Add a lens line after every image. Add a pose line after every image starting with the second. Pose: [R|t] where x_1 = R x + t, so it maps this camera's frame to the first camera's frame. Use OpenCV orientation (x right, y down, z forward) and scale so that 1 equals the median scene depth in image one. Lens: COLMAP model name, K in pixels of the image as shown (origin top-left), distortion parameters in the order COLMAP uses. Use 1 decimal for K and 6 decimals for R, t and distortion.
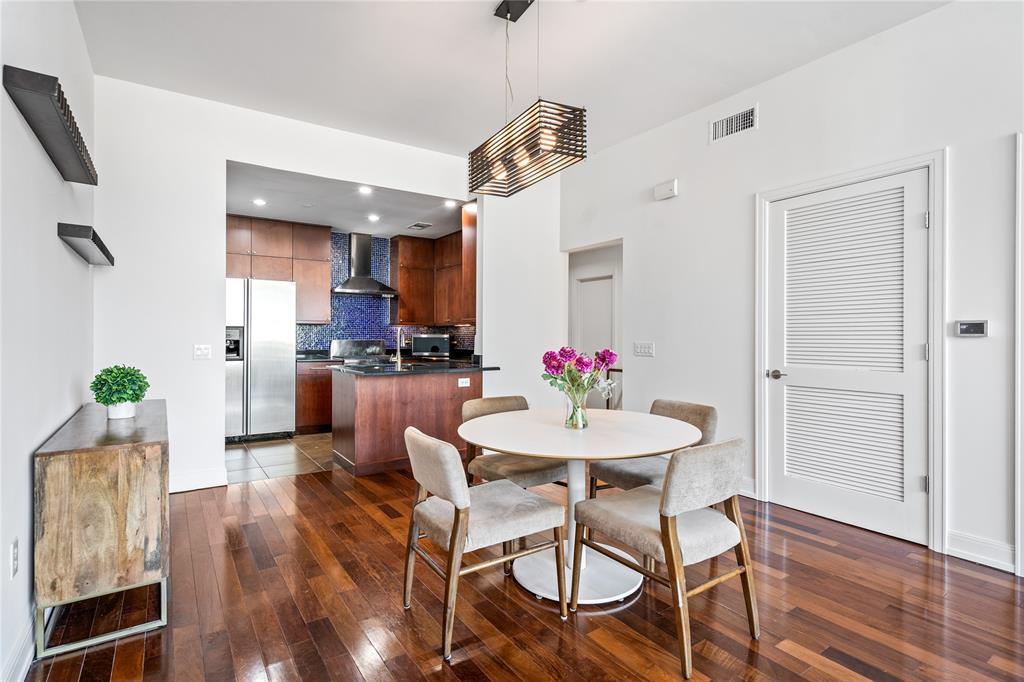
lens RADIAL K [[504.8, 0, 512.0], [0, 504.8, 341.0], [0, 0, 1]] dist [-0.000248, 0.000211]
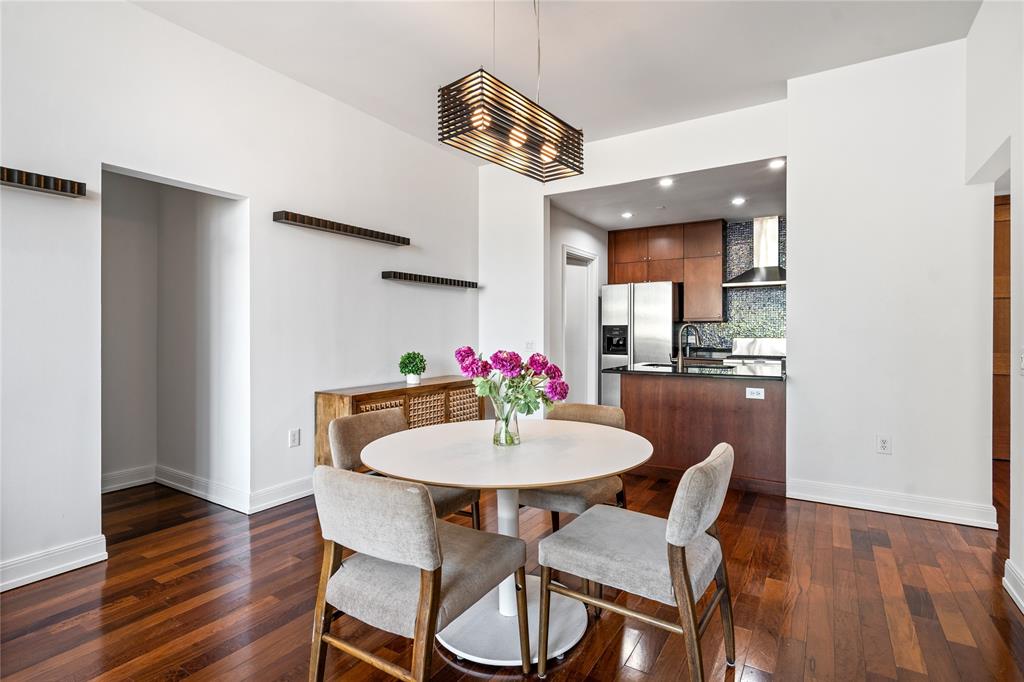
lens RADIAL K [[498.6, 0, 510.3], [0, 498.6, 332.3], [0, 0, 1]] dist [-0.003813, -0.000154]
pose [[0.390283, -0.002869, -0.920690, 0.372474], [-0.006962, 0.999957, -0.006068, -0.003665], [0.920668, 0.008778, 0.390247, 0.284058]]
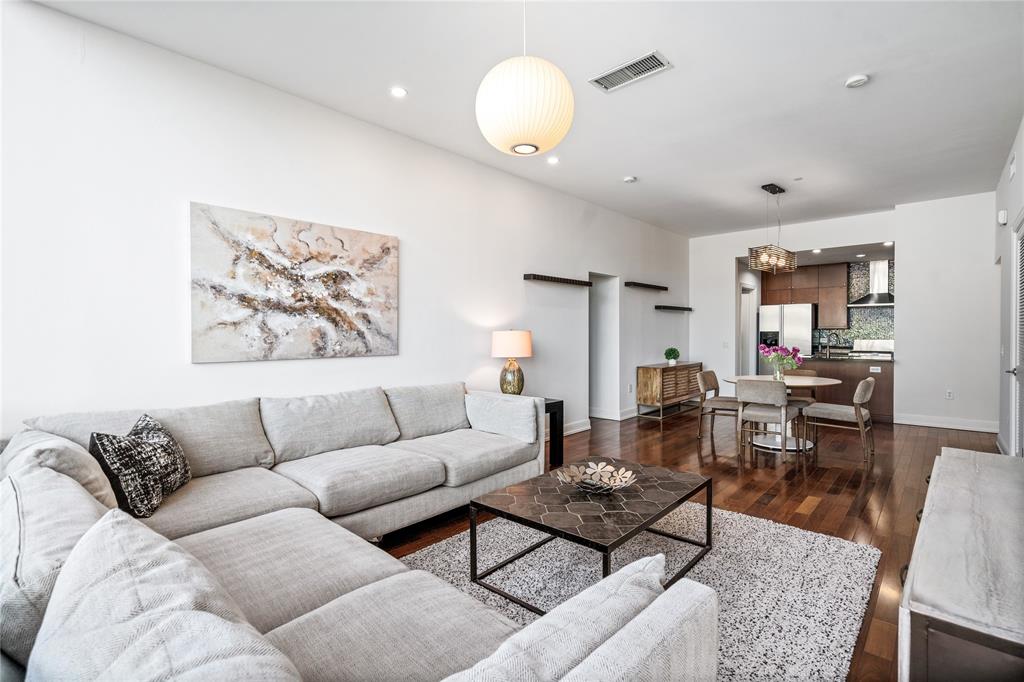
lens RADIAL K [[468.6, 0, 512.0], [0, 468.6, 341.0], [0, 0, 1]] dist [-0.000196, 0.000435]
pose [[0.225279, 0.009569, -0.974247, 0.799970], [-0.001947, 0.999954, 0.009371, -0.008211], [0.974292, -0.000215, 0.225287, -0.272762]]
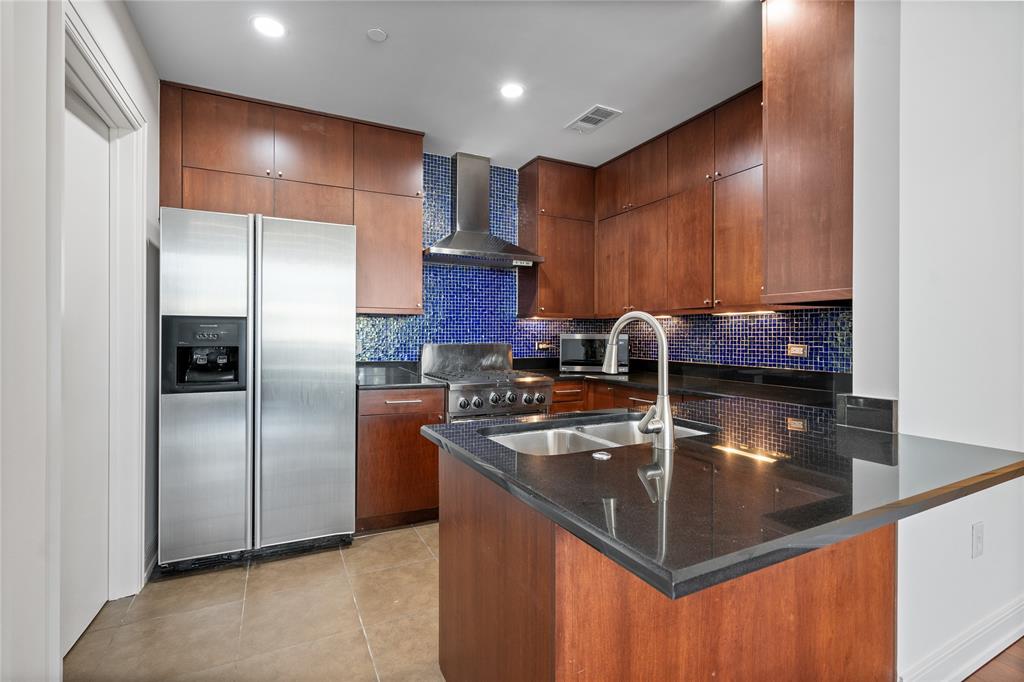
lens RADIAL K [[467.1, 0, 509.0], [0, 467.1, 337.1], [0, 0, 1]] dist [-0.000605, 0.000451]
pose [[0.990493, 0.000232, -0.137560, -0.213178], [-0.000870, 0.999989, -0.004573, -0.008003], [0.137558, 0.004649, 0.990483, 0.555891]]
